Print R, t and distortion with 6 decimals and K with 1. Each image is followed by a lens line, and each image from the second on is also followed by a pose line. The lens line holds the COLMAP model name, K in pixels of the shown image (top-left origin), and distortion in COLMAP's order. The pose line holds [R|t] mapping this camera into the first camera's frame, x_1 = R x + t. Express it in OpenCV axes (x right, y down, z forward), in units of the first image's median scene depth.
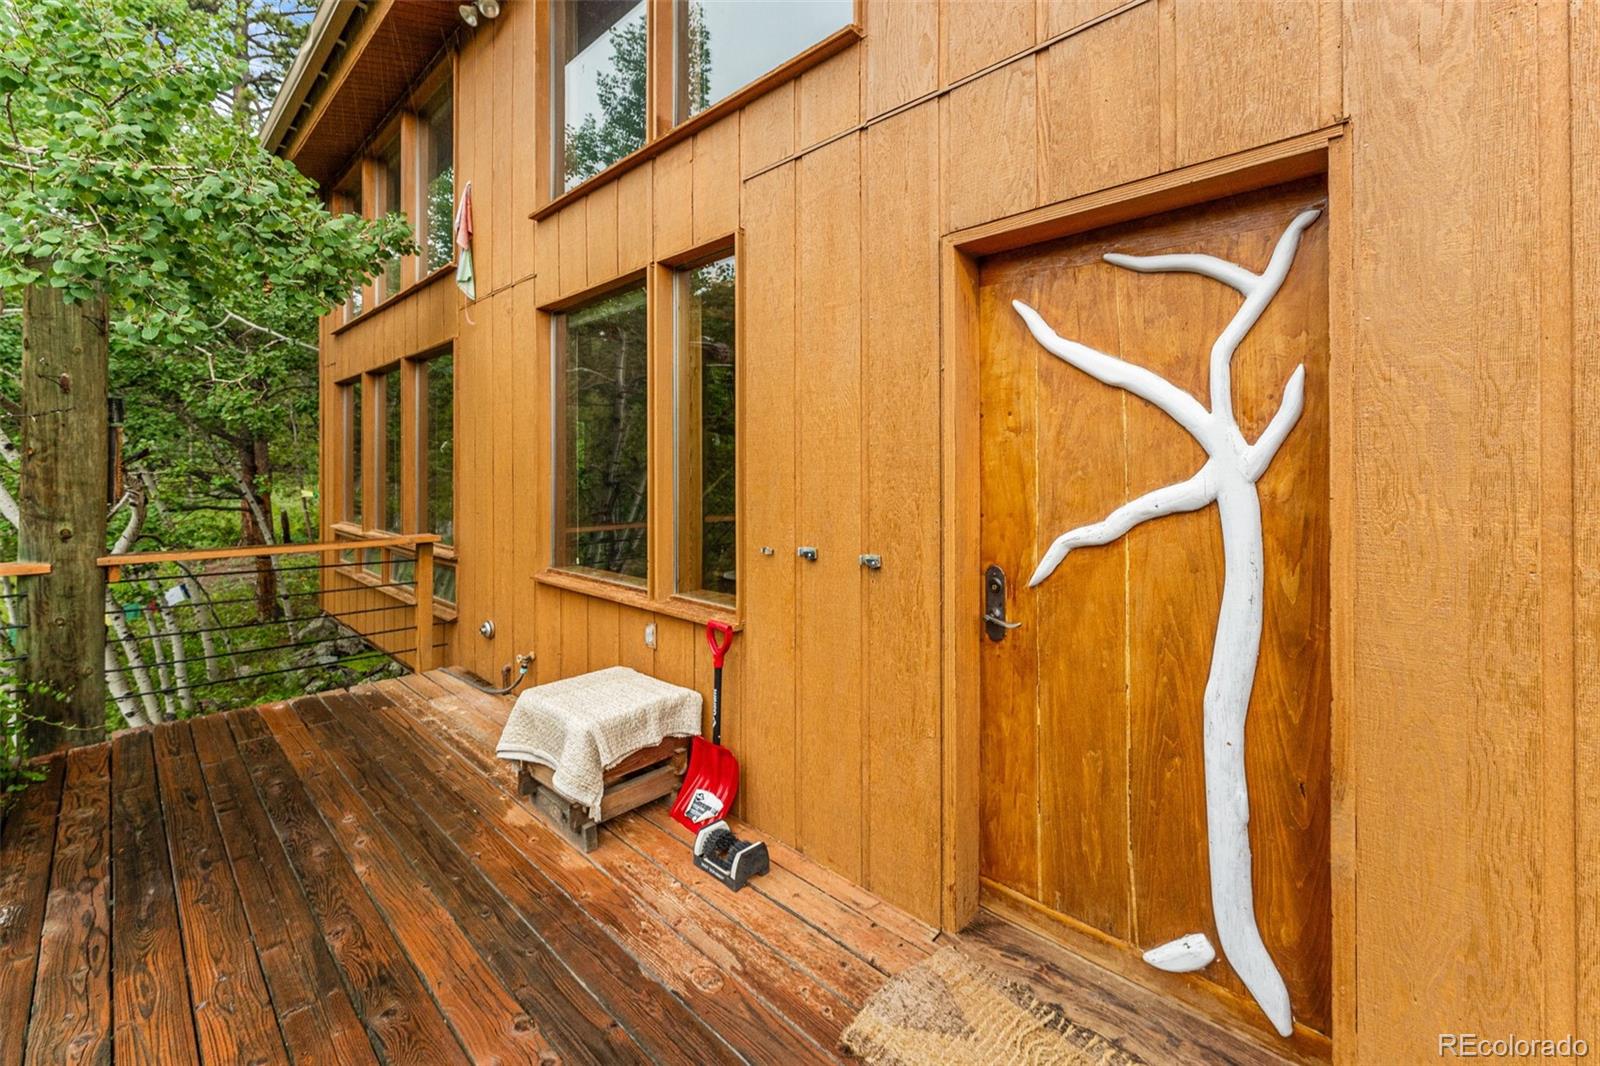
lens RADIAL K [[647.4, 0, 820.0], [0, 647.4, 469.3], [0, 0, 1]] dist [0.000035, -0.000041]
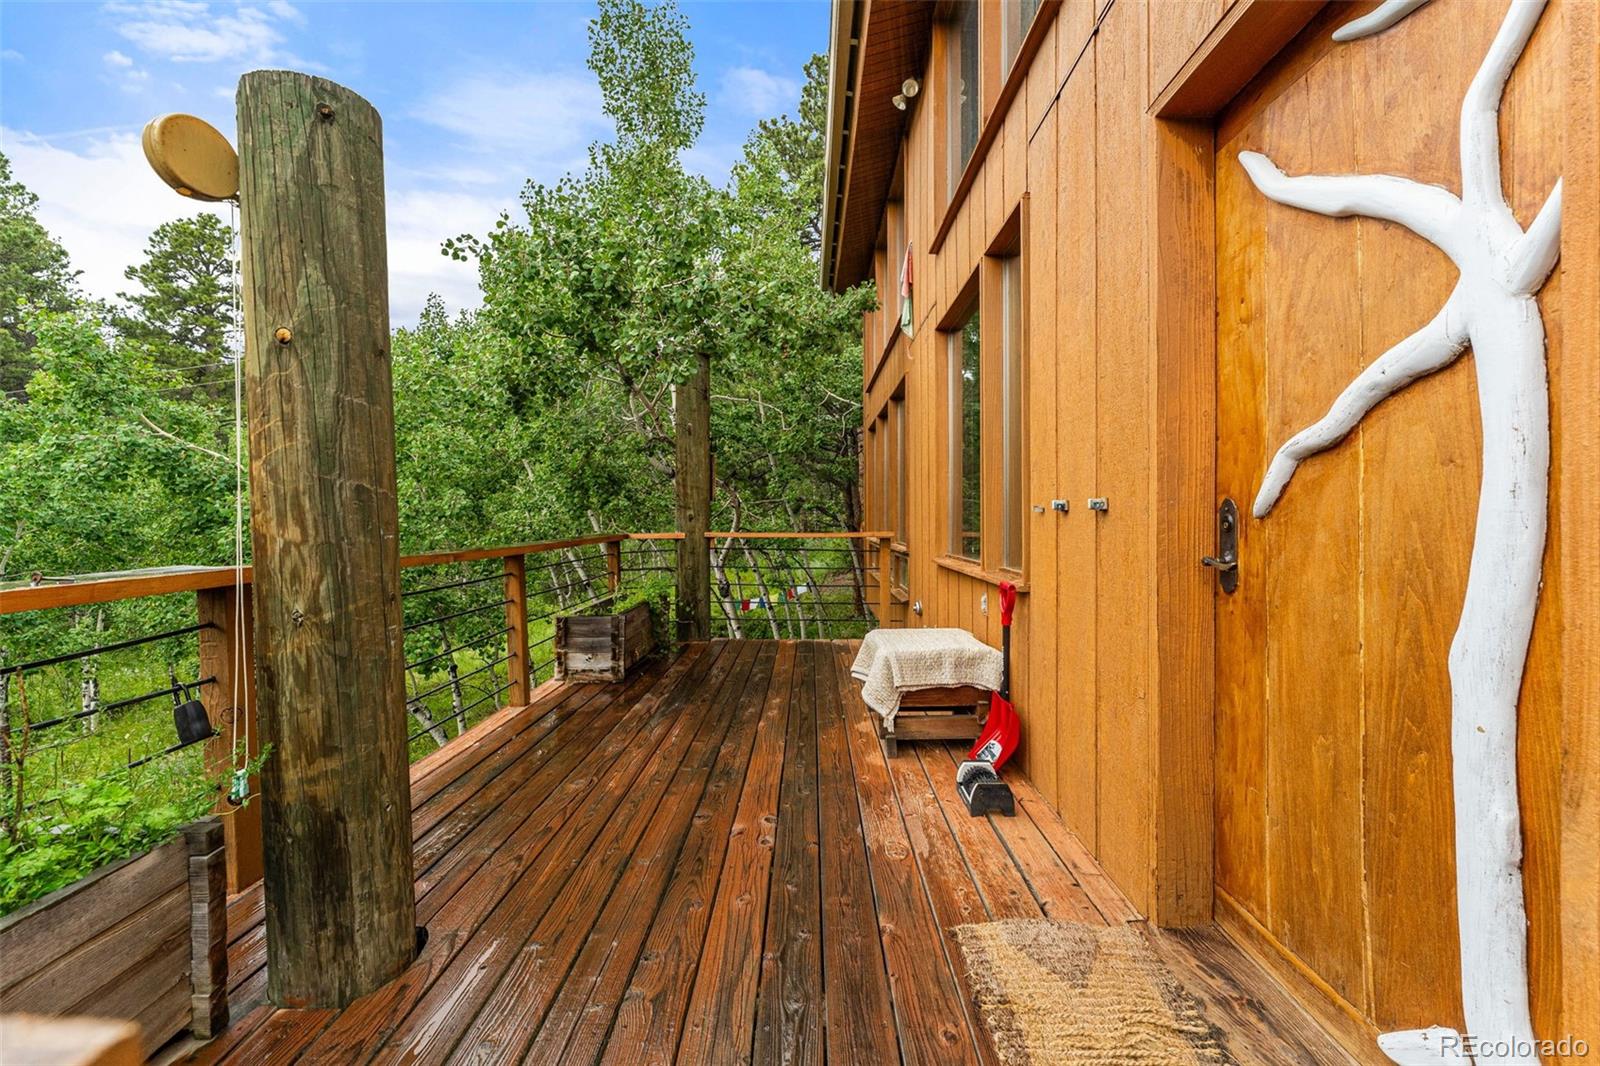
lens RADIAL K [[647.4, 0, 841.3], [0, 647.4, 523.0], [0, 0, 1]] dist [0.000035, -0.000041]
pose [[0.706767, -0.003954, -0.707435, 0.513451], [0.011437, 0.999918, 0.005837, 0.174378], [0.707354, -0.012217, 0.706754, 0.109105]]
